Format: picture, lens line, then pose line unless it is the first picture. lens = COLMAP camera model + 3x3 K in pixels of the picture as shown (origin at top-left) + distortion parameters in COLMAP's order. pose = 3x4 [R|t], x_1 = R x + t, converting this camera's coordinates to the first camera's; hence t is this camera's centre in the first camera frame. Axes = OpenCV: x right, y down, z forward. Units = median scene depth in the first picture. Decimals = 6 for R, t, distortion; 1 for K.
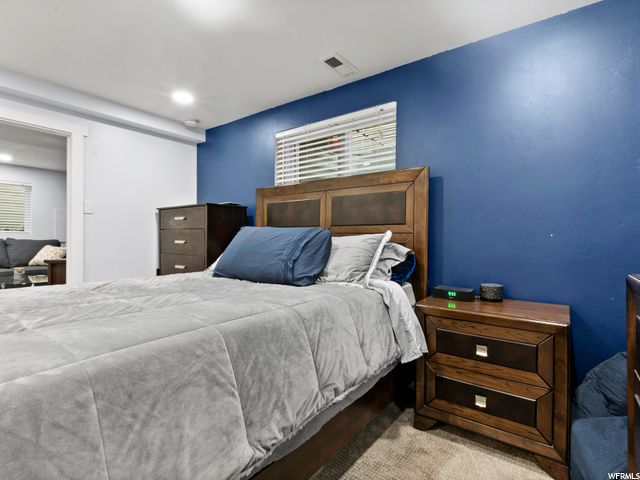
lens RADIAL K [[311.6, 0, 321.6], [0, 311.6, 235.6], [0, 0, 1]] dist [-0.016684, 0.000977]
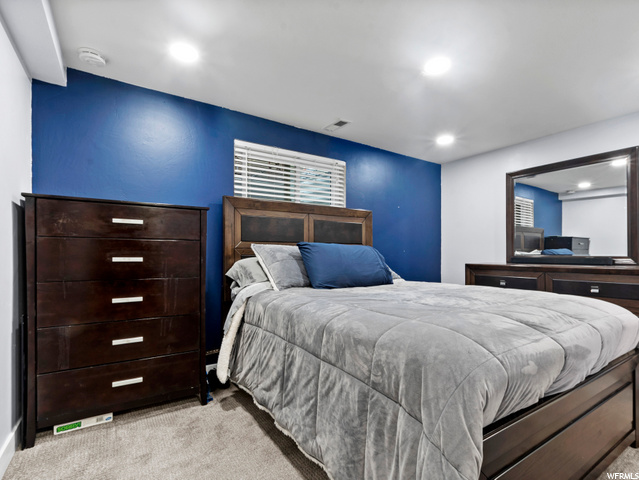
lens RADIAL K [[321.9, 0, 319.5], [0, 321.9, 240.0], [0, 0, 1]] dist [-0.000997, 0.000216]
pose [[0.340312, 0.043881, 0.939288, -1.134263], [0.006846, 0.998768, -0.049140, 0.019768], [-0.940288, 0.023153, 0.339592, 0.537808]]
